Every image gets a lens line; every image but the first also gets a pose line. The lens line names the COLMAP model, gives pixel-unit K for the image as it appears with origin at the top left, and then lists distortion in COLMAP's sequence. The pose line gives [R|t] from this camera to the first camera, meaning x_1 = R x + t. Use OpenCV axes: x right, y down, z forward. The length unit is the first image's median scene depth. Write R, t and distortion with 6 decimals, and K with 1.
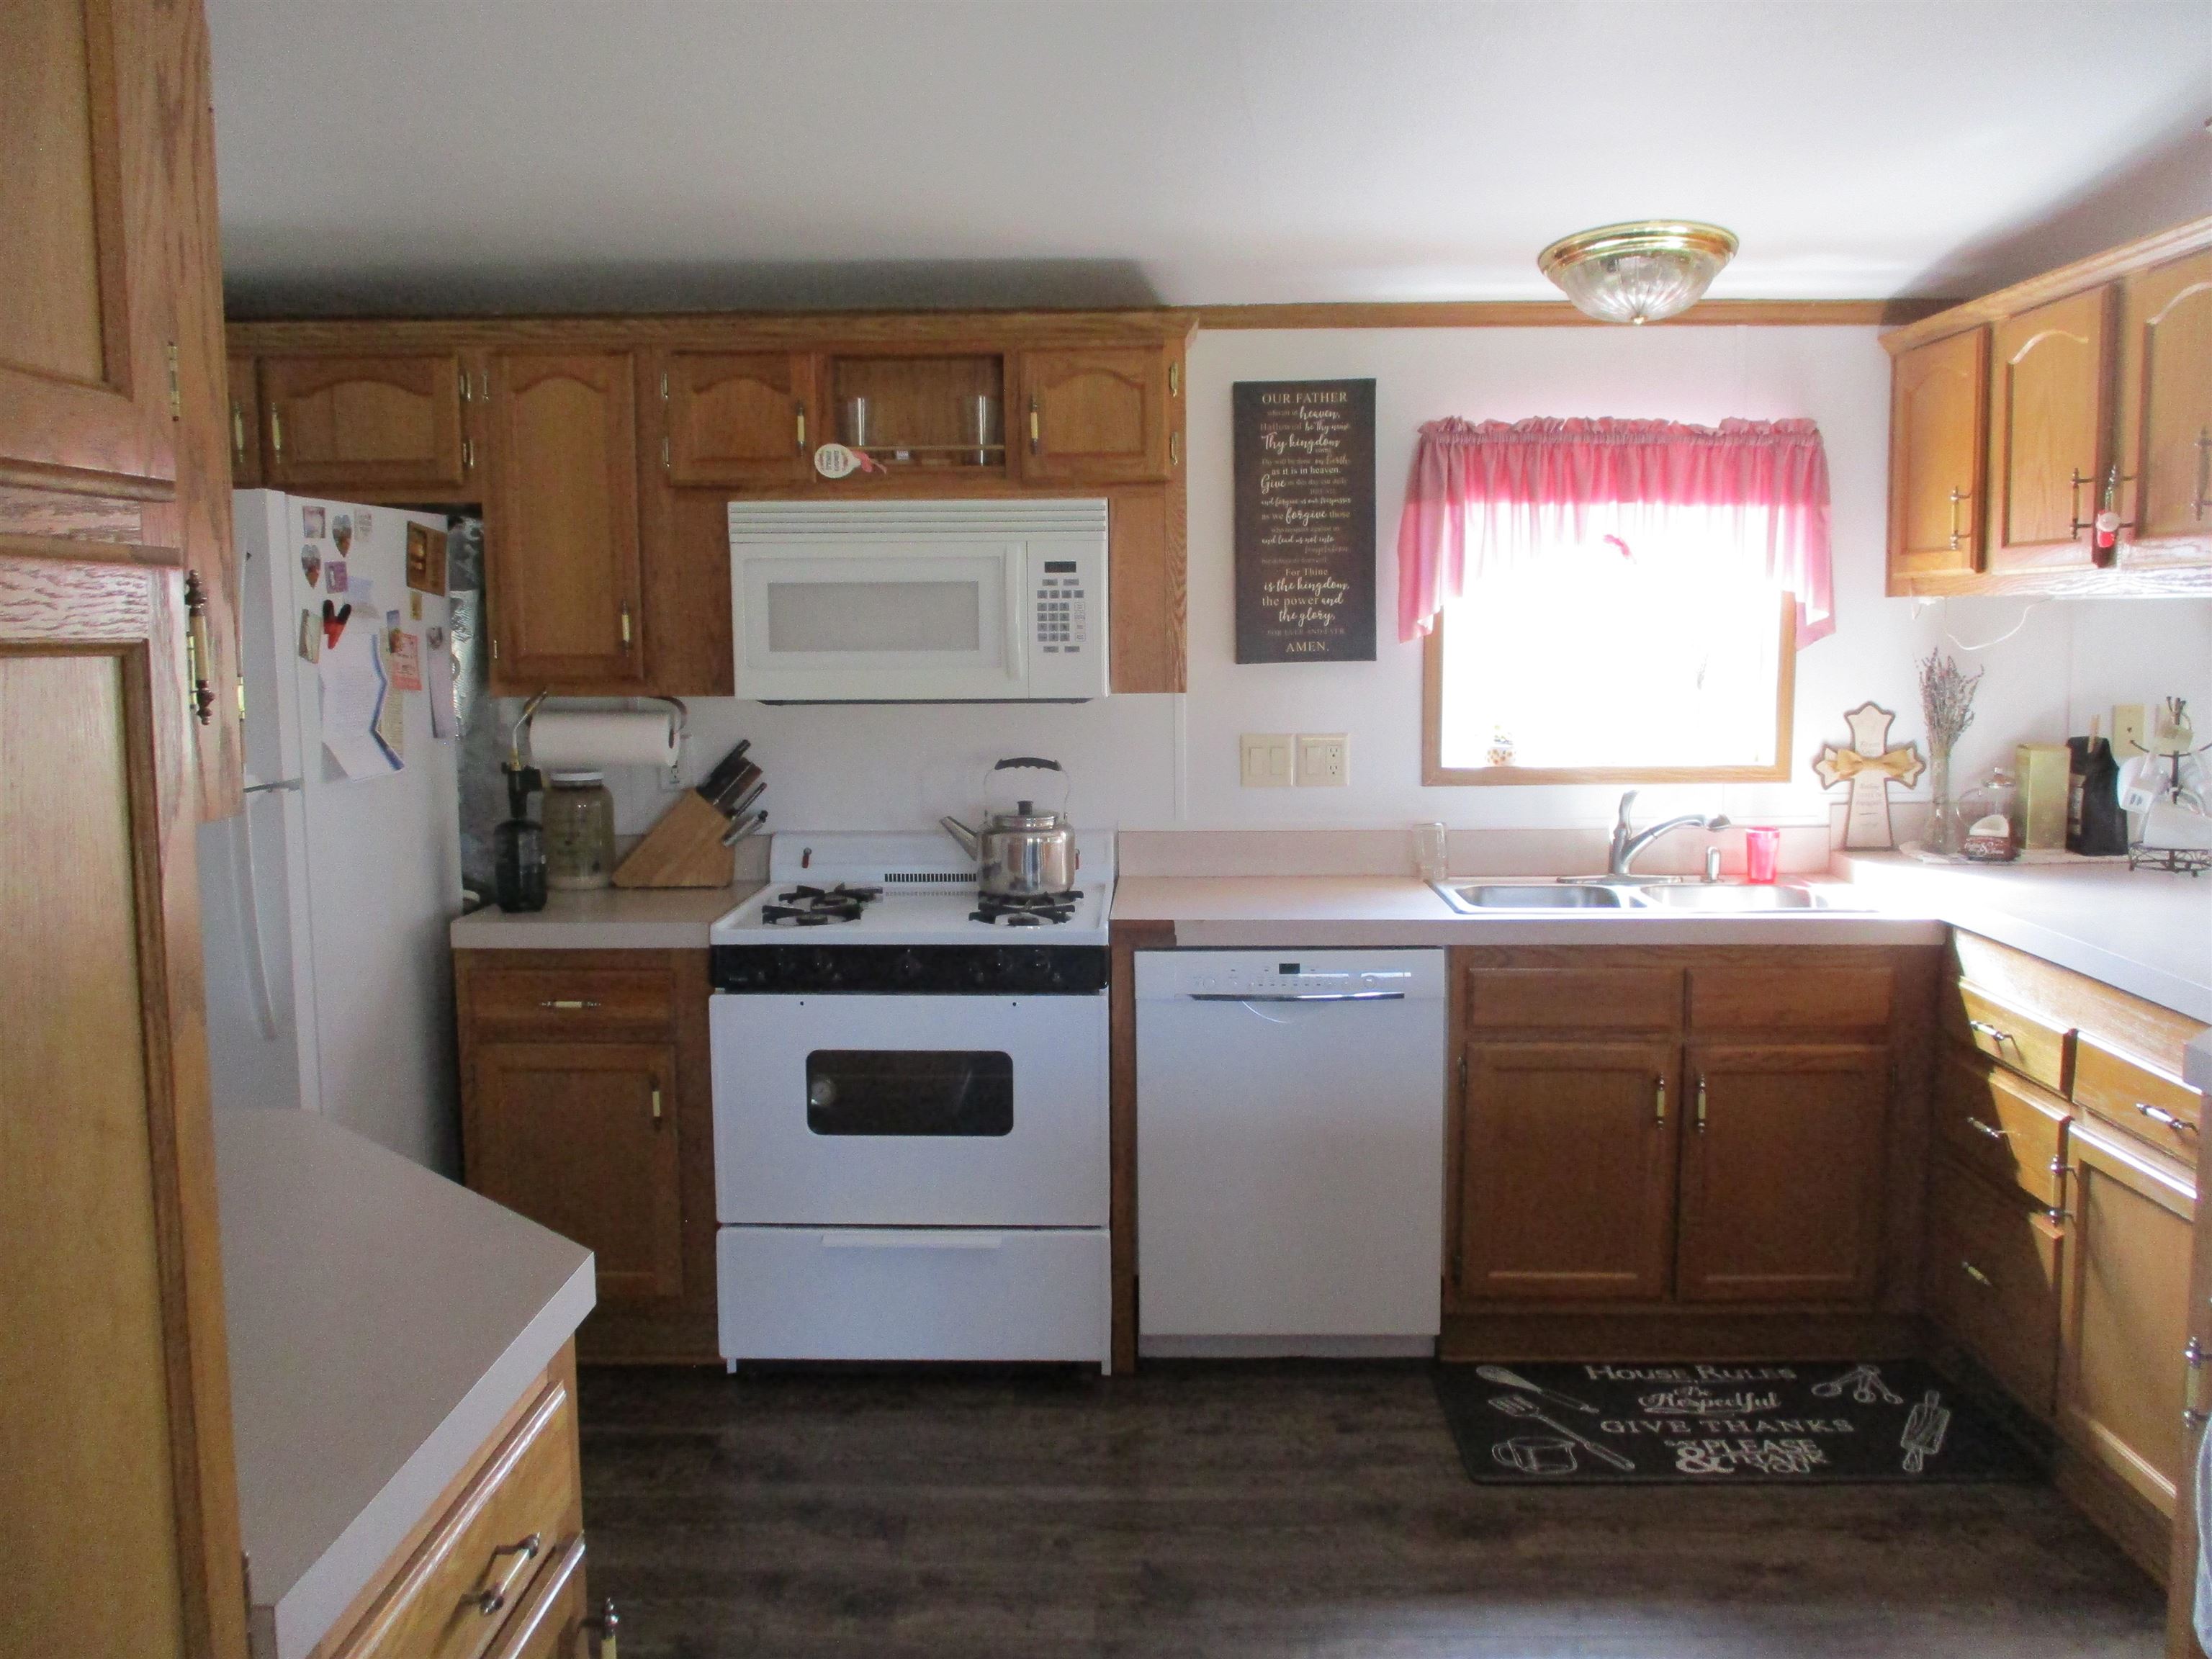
lens RADIAL K [[1852.8, 0, 1106.0], [0, 1852.8, 829.5], [0, 0, 1]] dist [-0.034559, 0.008501]
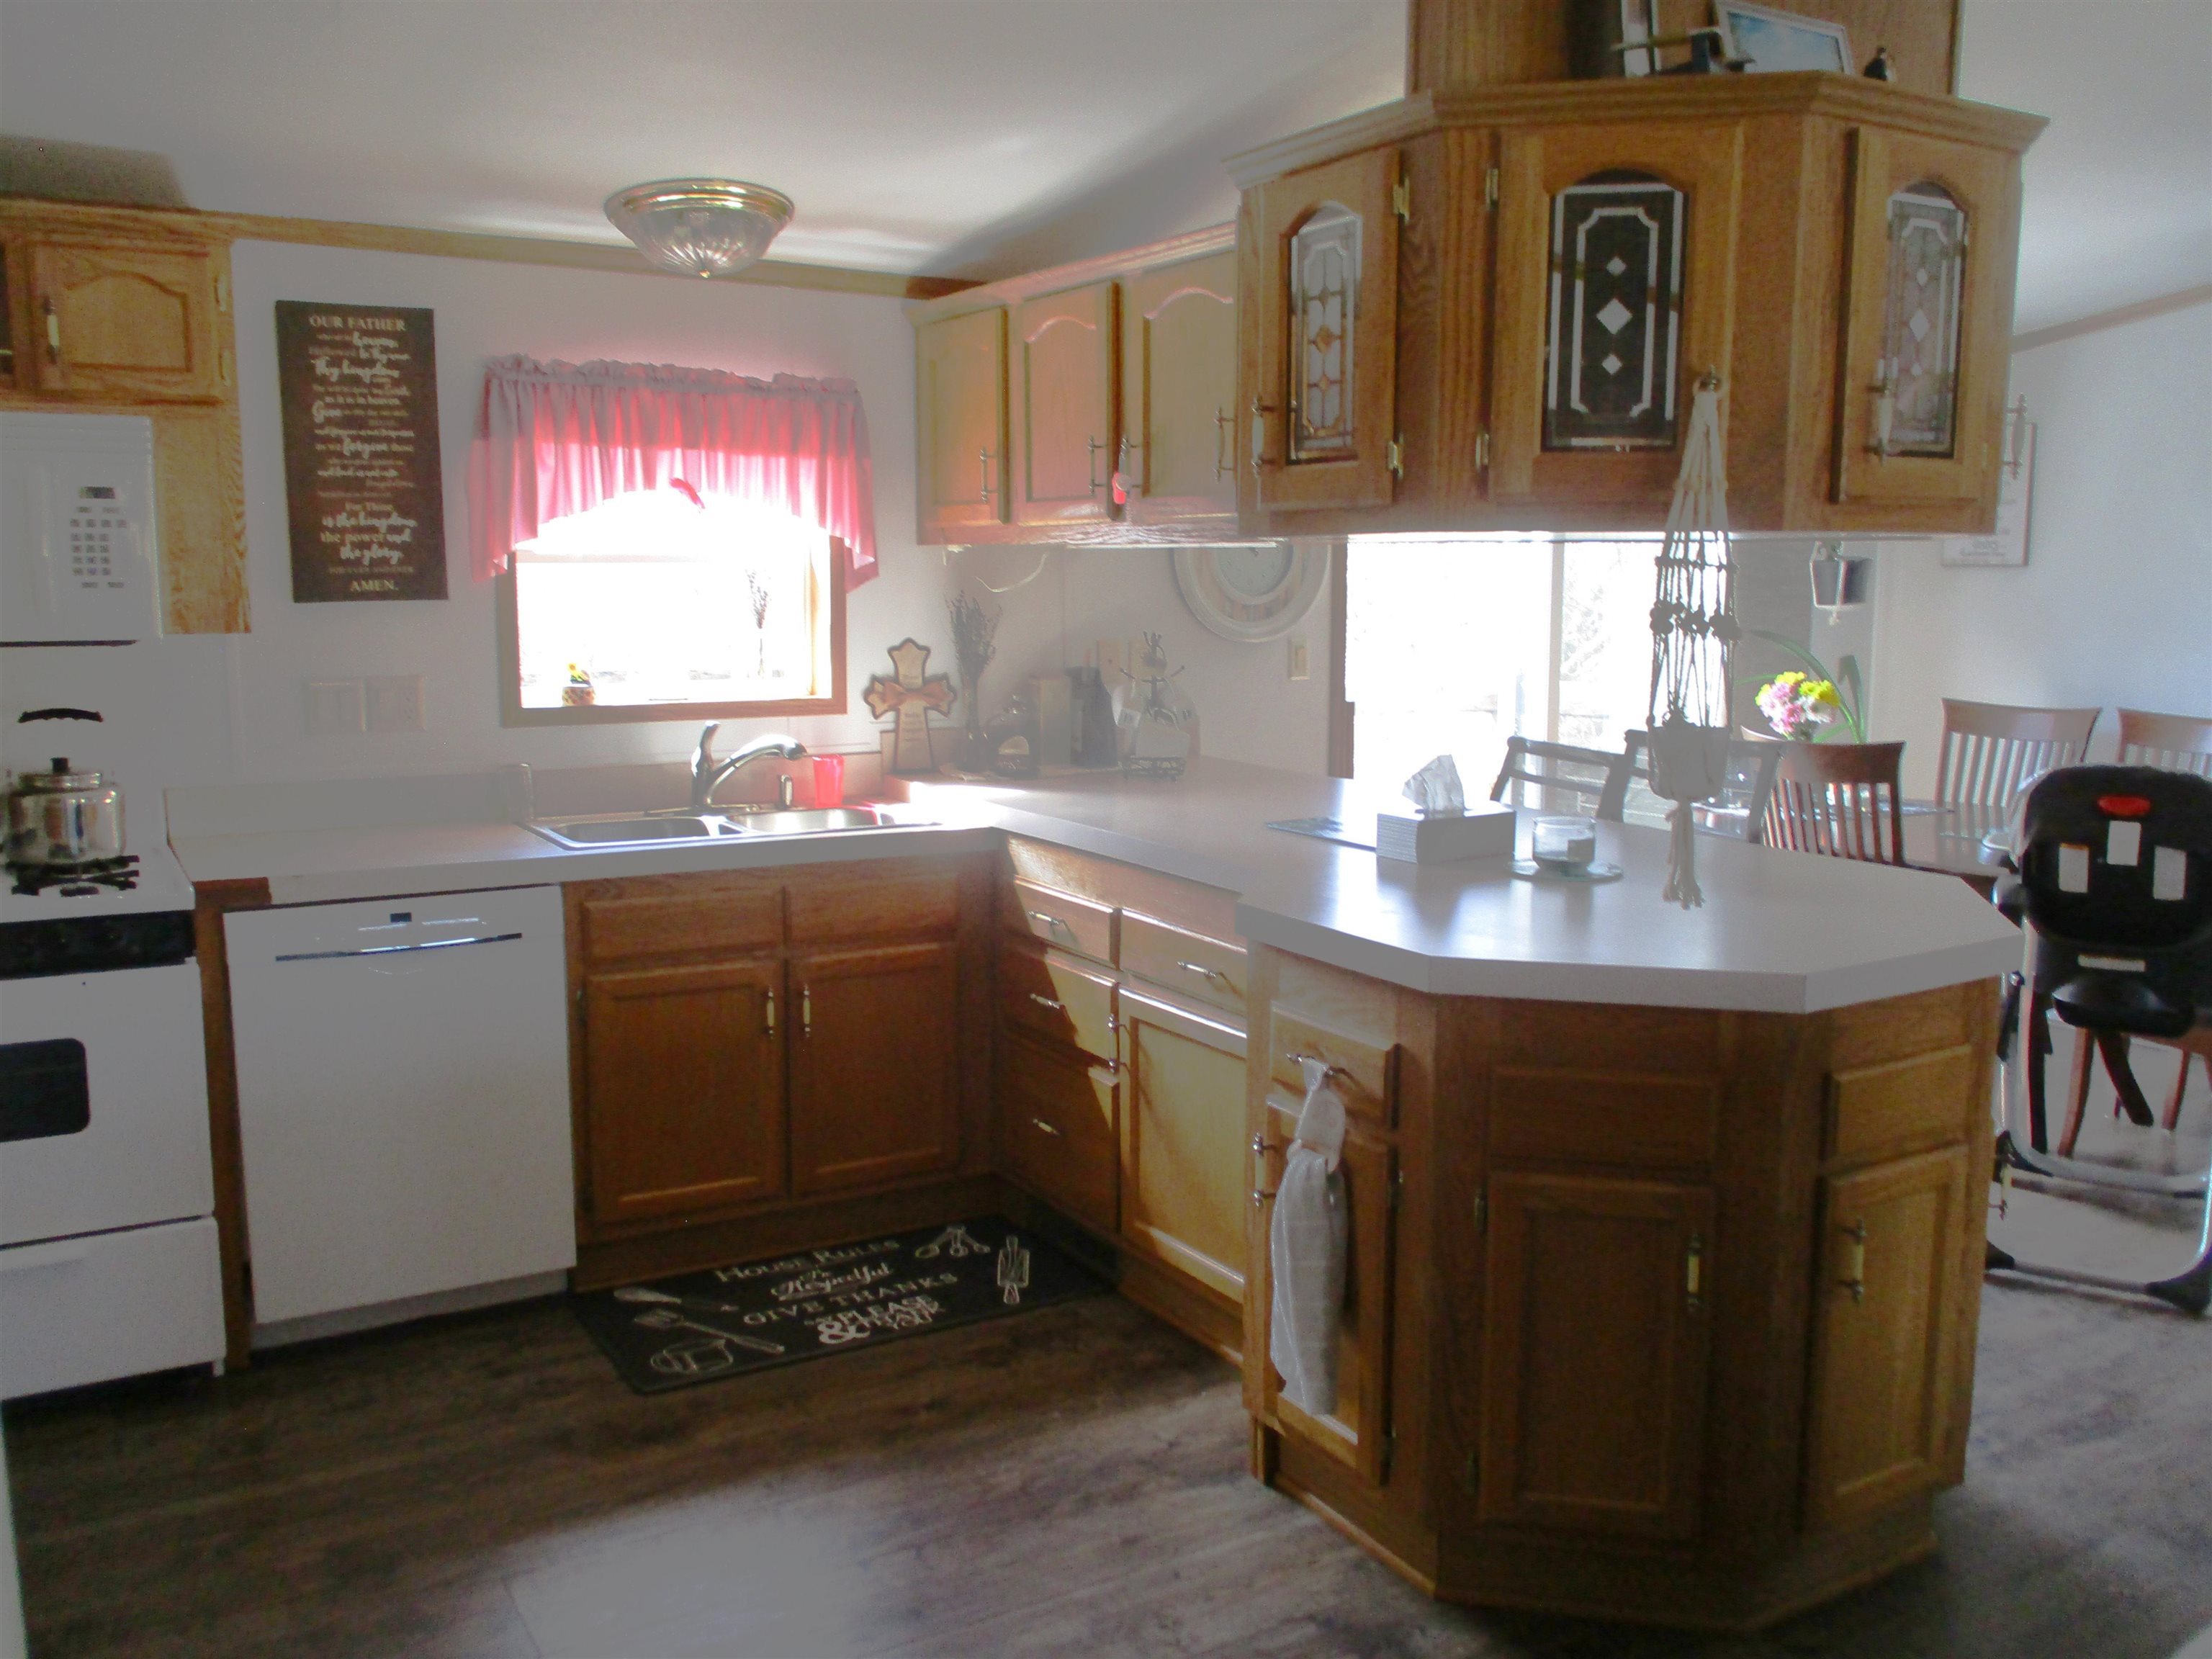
lens RADIAL K [[1877.5, 0, 1106.0], [0, 1877.5, 829.5], [0, 0, 1]] dist [-0.027191, 0.006020]
pose [[0.839011, -0.059447, 0.540857, -0.115067], [0.047058, 0.998217, 0.036717, 0.010455], [-0.542075, -0.005354, 0.840313, -0.018049]]
